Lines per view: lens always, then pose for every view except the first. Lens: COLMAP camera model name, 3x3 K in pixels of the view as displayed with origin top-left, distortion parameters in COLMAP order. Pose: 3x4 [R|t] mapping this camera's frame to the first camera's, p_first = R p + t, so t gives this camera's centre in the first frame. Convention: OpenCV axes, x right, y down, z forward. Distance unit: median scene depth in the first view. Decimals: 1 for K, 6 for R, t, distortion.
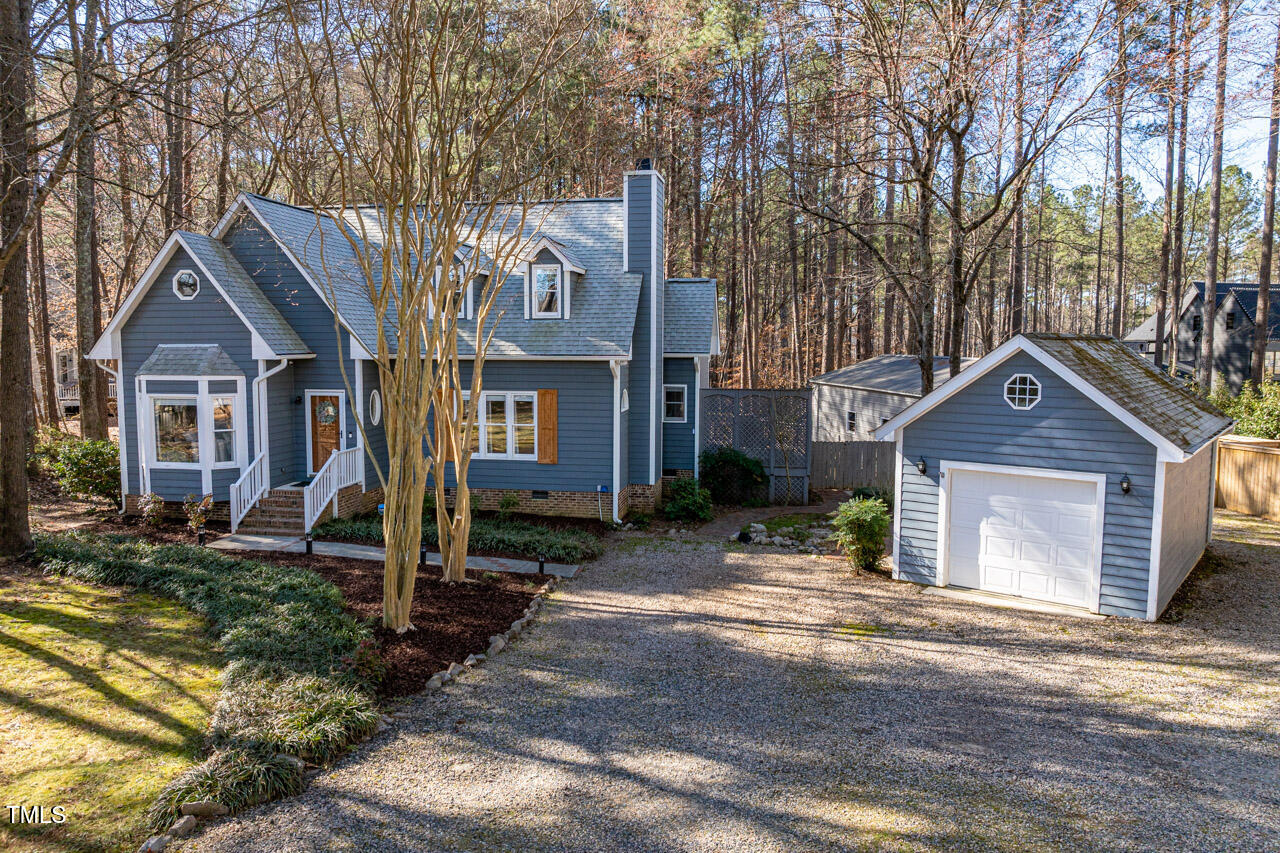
lens RADIAL K [[892.9, 0, 639.7], [0, 892.9, 429.1], [0, 0, 1]] dist [-0.044853, 0.013111]
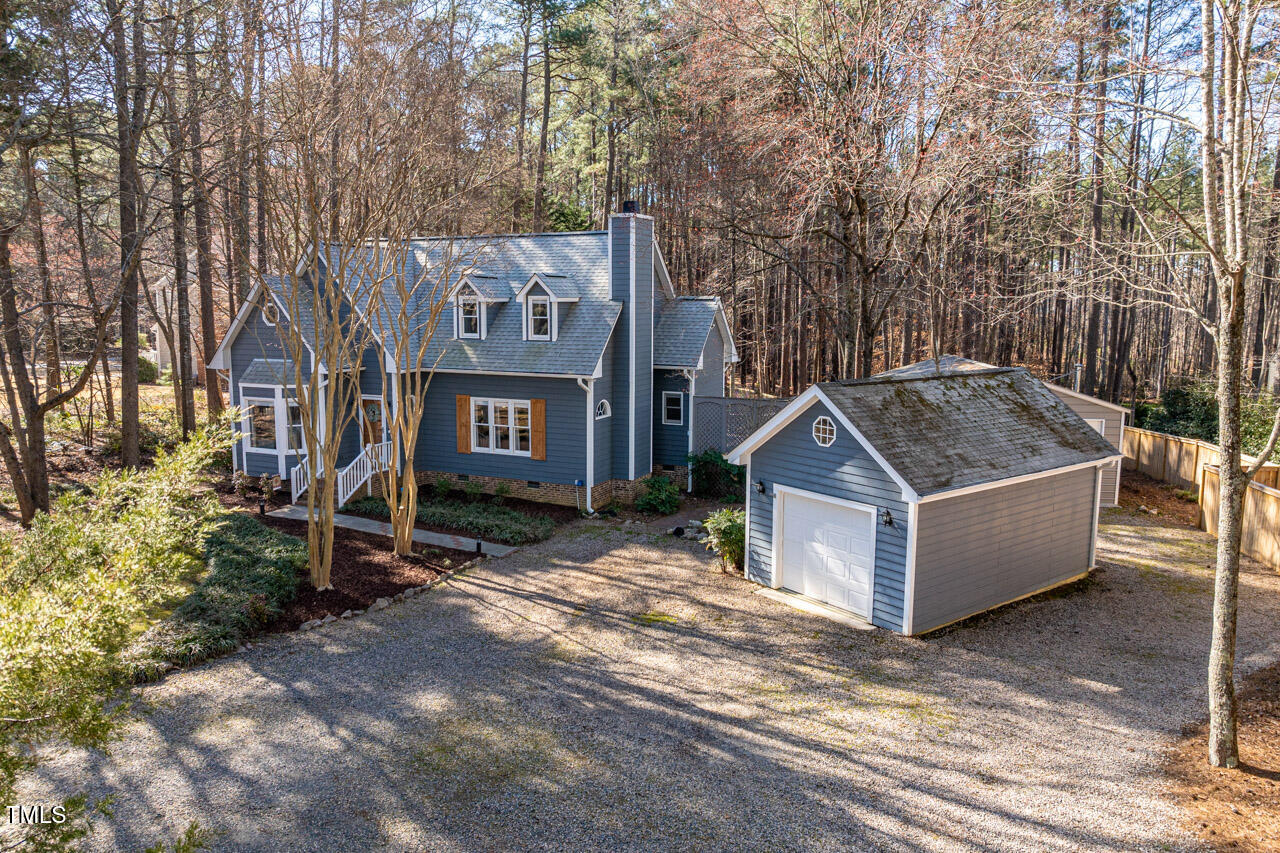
lens RADIAL K [[892.9, 0, 640.9], [0, 892.9, 424.1], [0, 0, 1]] dist [-0.044853, 0.013111]
pose [[0.967715, 0.036104, -0.249448, 0.357210], [-0.026512, 0.998778, 0.041706, -0.068896], [0.250649, -0.033746, 0.967490, -0.150927]]
